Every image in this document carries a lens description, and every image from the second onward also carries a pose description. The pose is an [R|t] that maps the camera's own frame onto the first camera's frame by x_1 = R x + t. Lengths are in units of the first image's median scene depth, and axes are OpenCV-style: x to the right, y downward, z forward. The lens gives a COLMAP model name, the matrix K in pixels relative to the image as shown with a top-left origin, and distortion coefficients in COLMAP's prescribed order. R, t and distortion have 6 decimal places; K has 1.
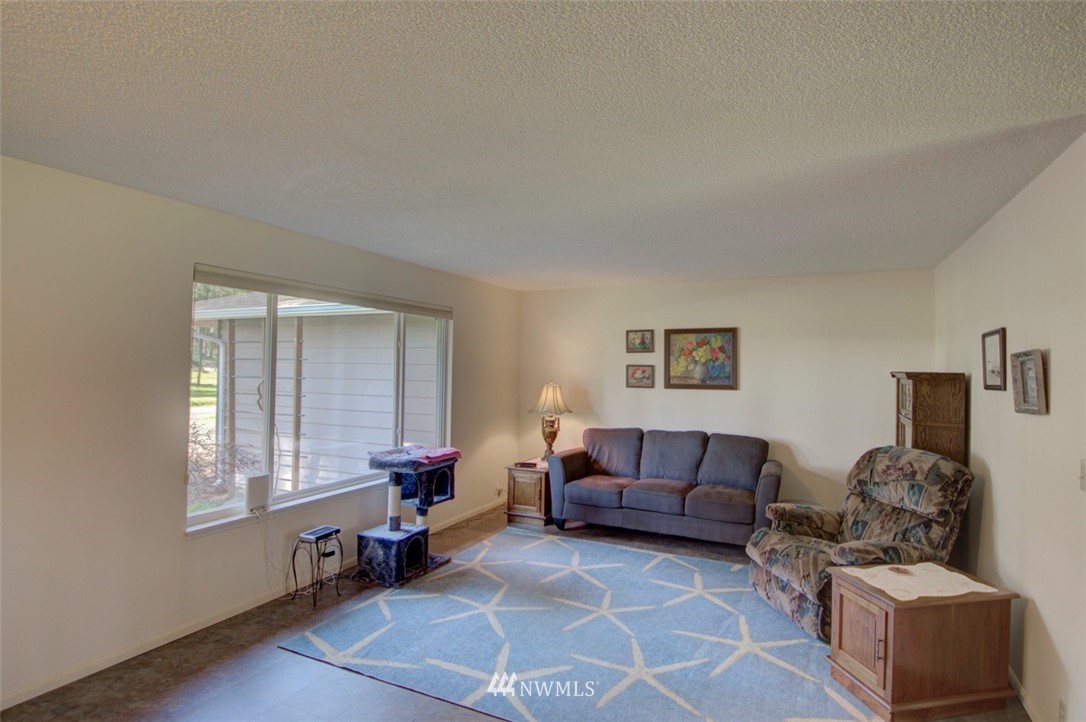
lens RADIAL K [[566.2, 0, 549.4], [0, 566.2, 361.5], [0, 0, 1]] dist [0.045601, -0.004350]
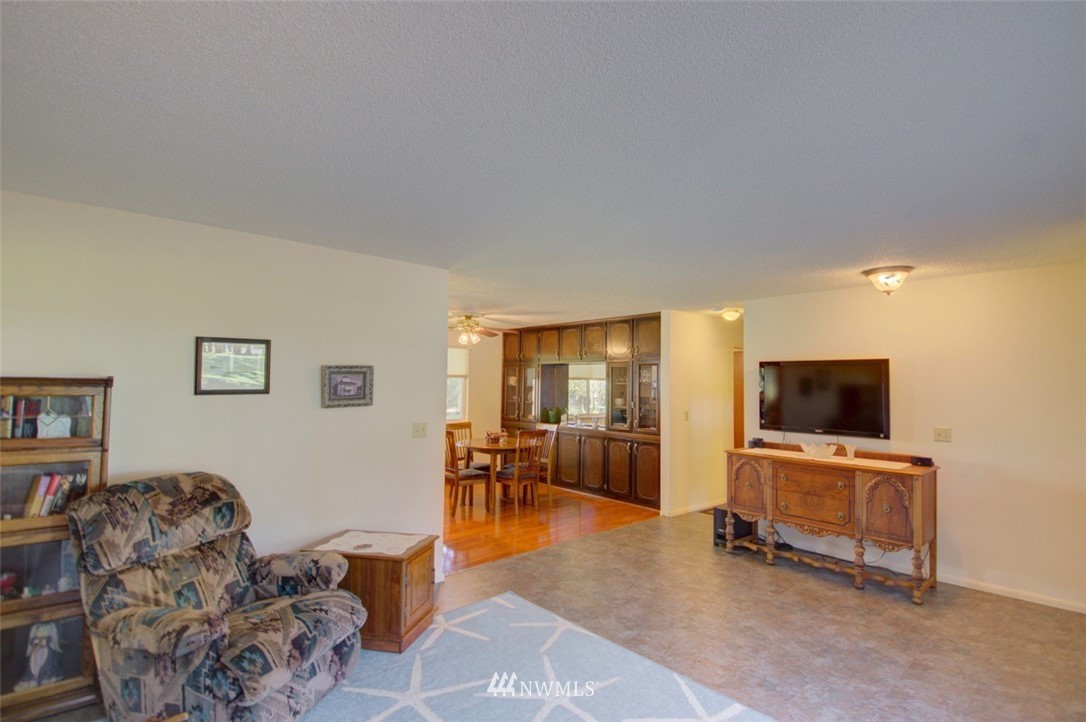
lens RADIAL K [[532.6, 0, 560.2], [0, 532.6, 364.4], [0, 0, 1]] dist [-0.003885, -0.000797]
pose [[-0.937007, -0.009398, 0.349184, -0.098480], [-0.026686, 0.998643, -0.044731, 0.015788], [-0.348289, -0.051232, -0.935986, 1.201788]]
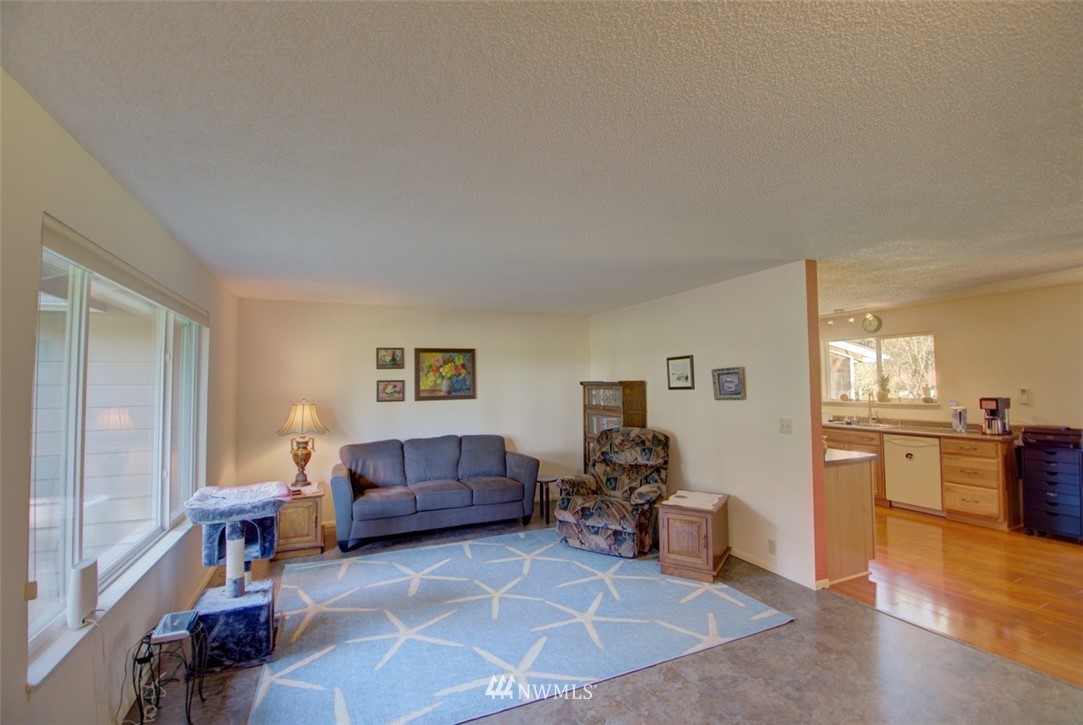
lens RADIAL K [[500.2, 0, 544.0], [0, 500.2, 361.6], [0, 0, 1]] dist [0.015949, -0.002385]
pose [[0.652014, 0.012039, 0.758111, -0.491198], [0.012494, 0.999568, -0.026619, -0.000710], [-0.758104, 0.026828, 0.651581, 0.209952]]
